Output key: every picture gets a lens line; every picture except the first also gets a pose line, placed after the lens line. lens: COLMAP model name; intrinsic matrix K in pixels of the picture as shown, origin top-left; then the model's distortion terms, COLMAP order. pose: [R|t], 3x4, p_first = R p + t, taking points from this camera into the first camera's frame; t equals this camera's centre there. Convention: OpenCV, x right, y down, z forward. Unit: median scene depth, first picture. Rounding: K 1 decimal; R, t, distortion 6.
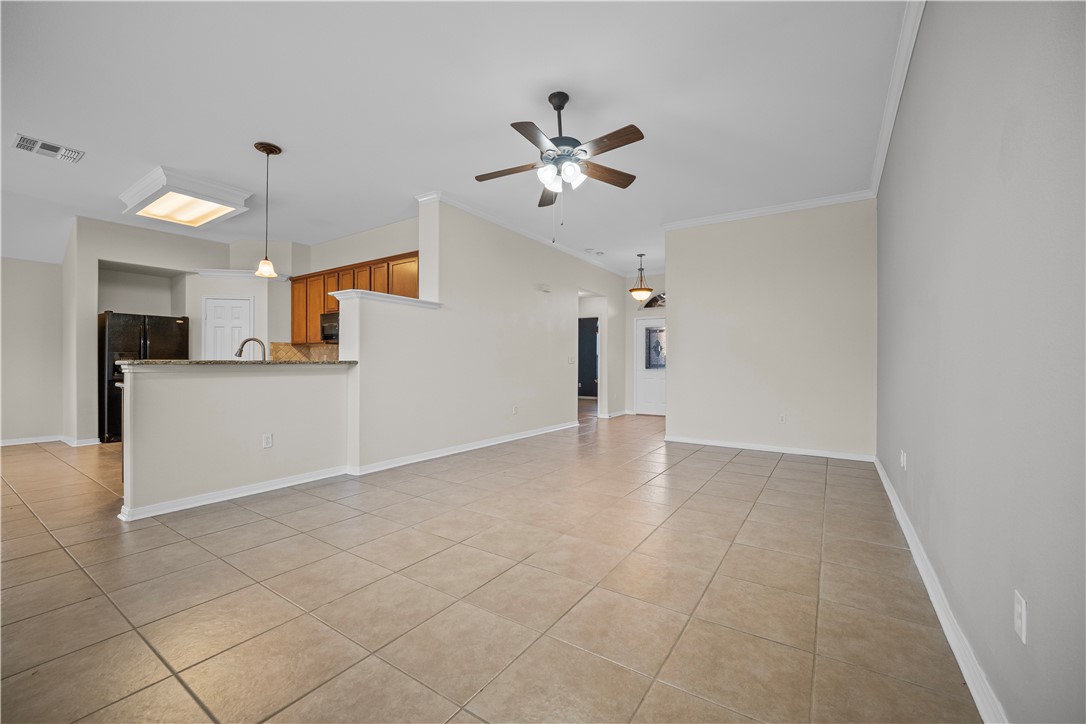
lens RADIAL K [[445.2, 0, 546.3], [0, 445.2, 363.9], [0, 0, 1]] dist [-0.021549, 0.004333]
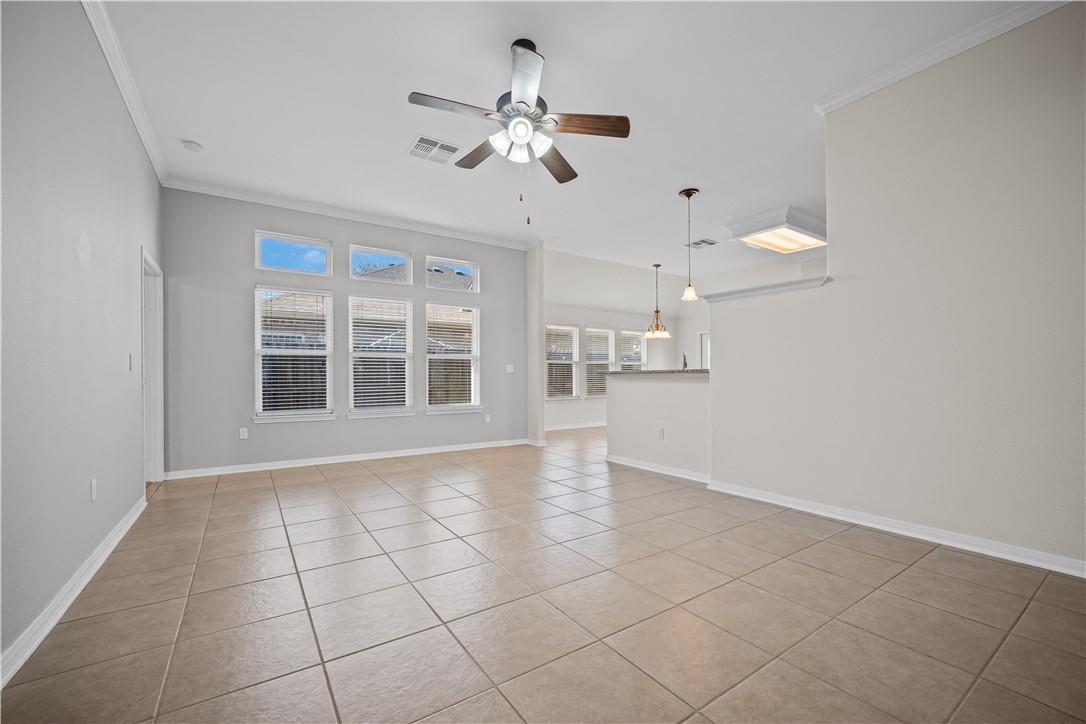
lens RADIAL K [[445.2, 0, 541.4], [0, 445.2, 371.2], [0, 0, 1]] dist [-0.021549, 0.004333]
pose [[-0.382995, -0.013866, -0.923646, 0.638236], [-0.001179, 0.999894, -0.014522, 0.013040], [0.923750, -0.004473, -0.382970, 1.094845]]
